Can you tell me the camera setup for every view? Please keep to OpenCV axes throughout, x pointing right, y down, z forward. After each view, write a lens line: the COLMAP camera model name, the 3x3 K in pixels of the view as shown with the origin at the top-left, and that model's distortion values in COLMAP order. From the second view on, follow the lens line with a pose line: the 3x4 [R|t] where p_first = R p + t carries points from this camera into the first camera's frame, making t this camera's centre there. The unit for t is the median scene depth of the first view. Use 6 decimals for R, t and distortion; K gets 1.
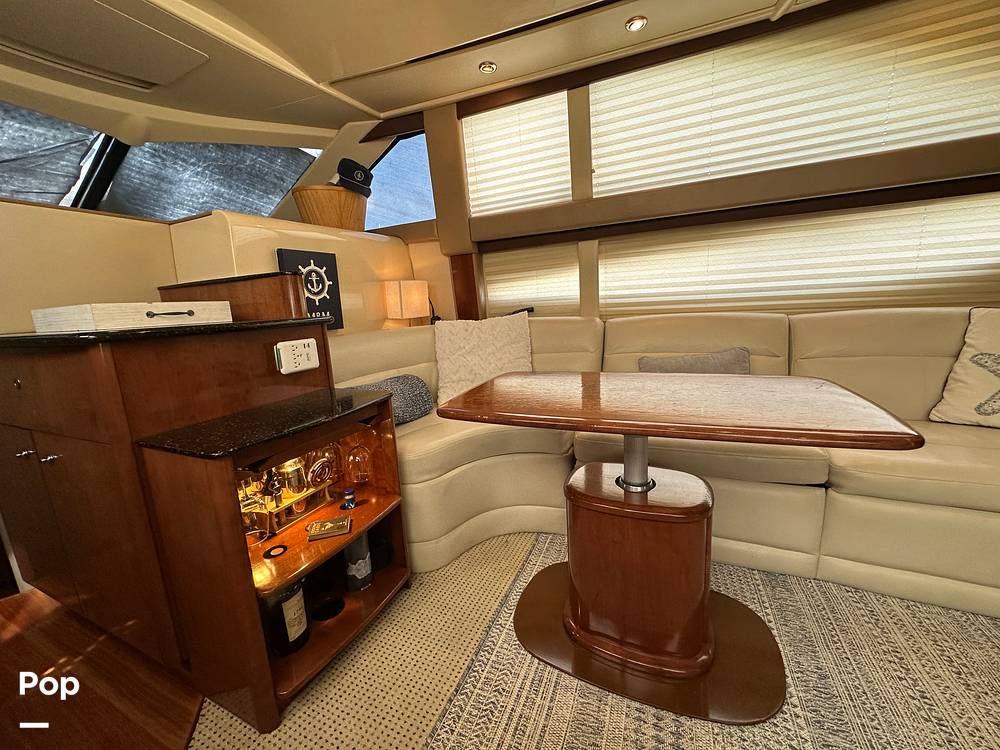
lens RADIAL K [[399.6, 0, 500.9], [0, 399.6, 375.6], [0, 0, 1]] dist [-0.004997, 0.001315]
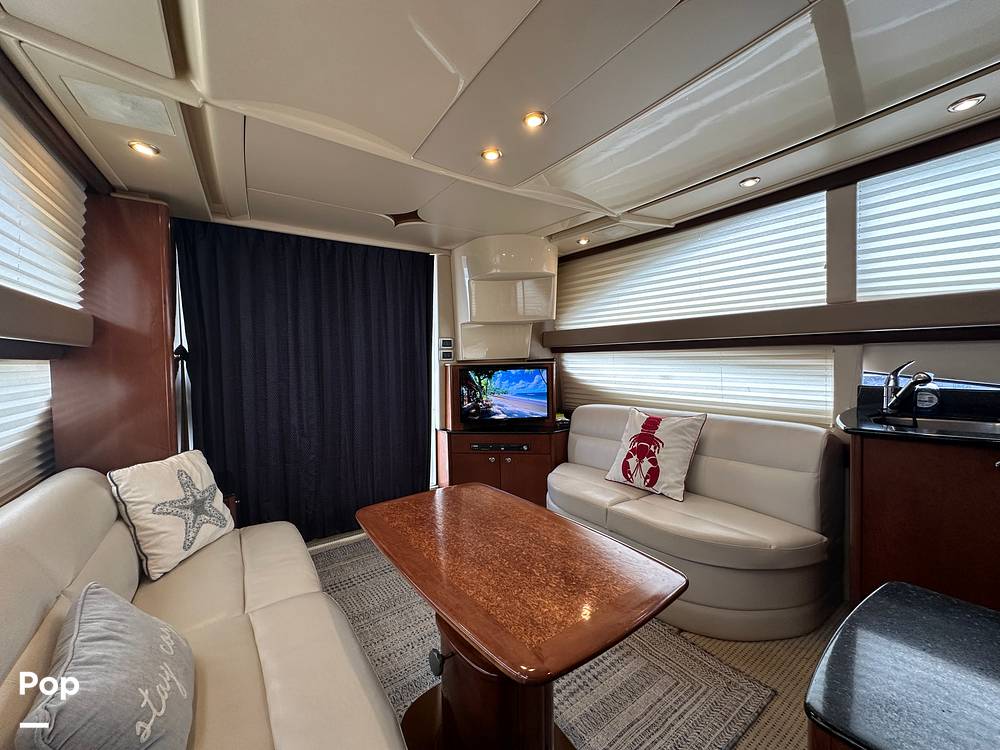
lens RADIAL K [[399.6, 0, 500.5], [0, 399.6, 377.8], [0, 0, 1]] dist [-0.004997, 0.001315]
pose [[-0.860462, 0.050294, 0.507027, -0.162767], [0.165036, 0.968979, 0.183962, -0.350492], [-0.482047, 0.241970, -0.842070, 1.086513]]
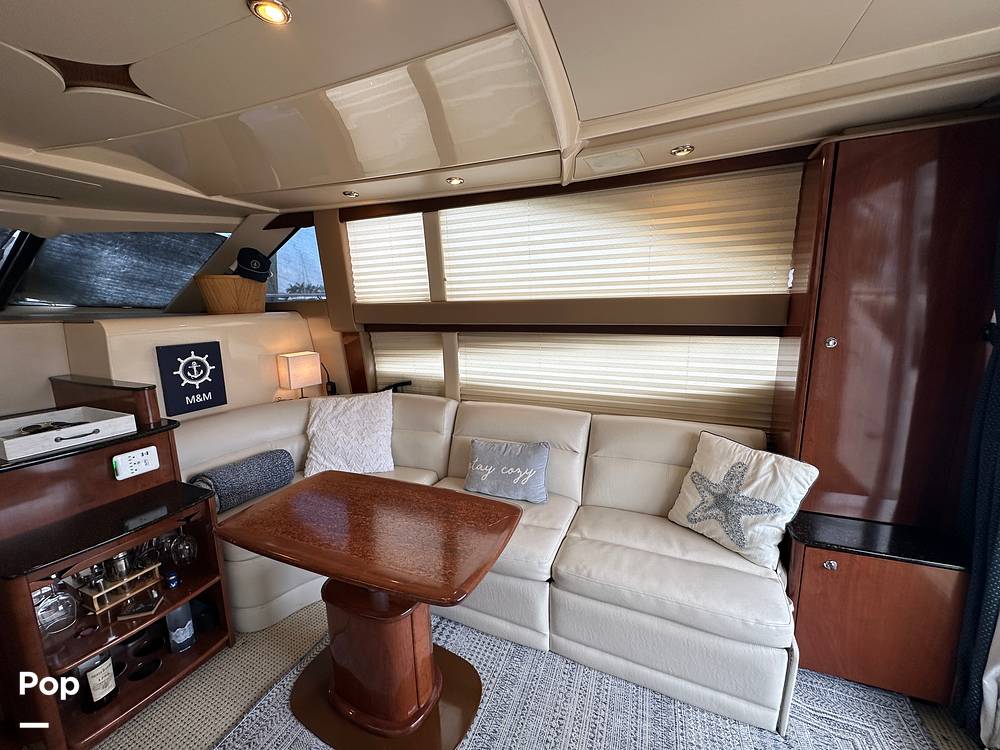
lens RADIAL K [[399.6, 0, 501.0], [0, 399.6, 374.5], [0, 0, 1]] dist [-0.004997, 0.001315]
pose [[0.999086, 0.036852, 0.021663, 0.429911], [-0.036597, 0.999258, -0.012041, -0.254015], [-0.022090, 0.011237, 0.999693, -0.198443]]
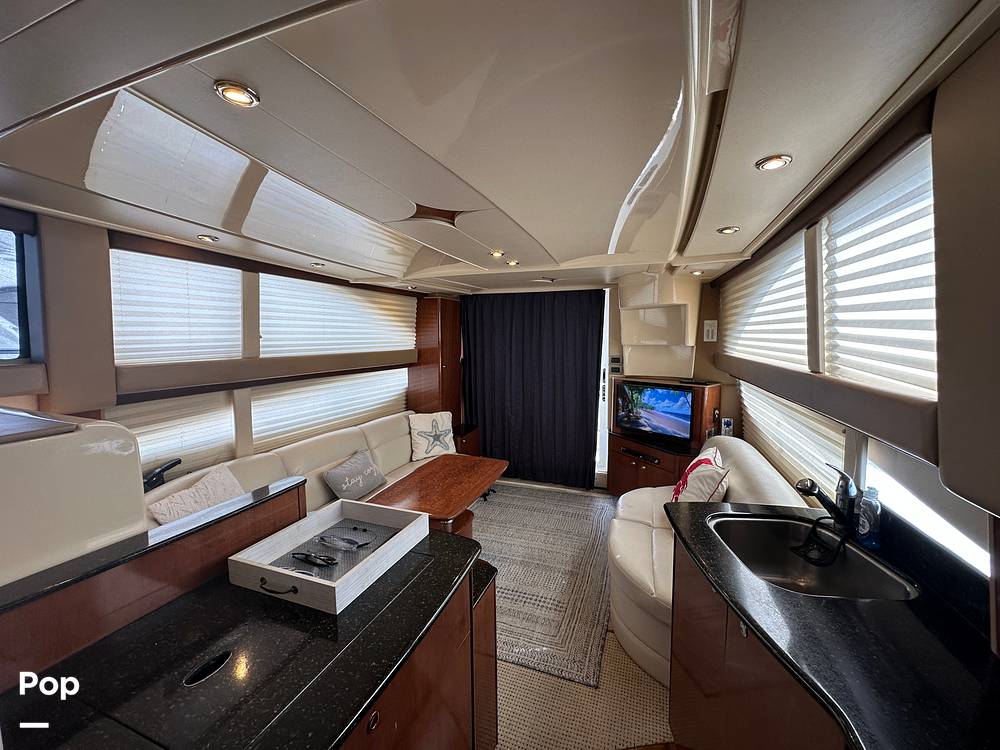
lens RADIAL K [[399.6, 0, 497.9], [0, 399.6, 375.8], [0, 0, 1]] dist [-0.004997, 0.001315]
pose [[-0.052030, -0.038340, 0.997909, -1.167748], [0.191453, 0.980345, 0.047647, -0.352910], [-0.980122, 0.193532, -0.043667, 0.410976]]
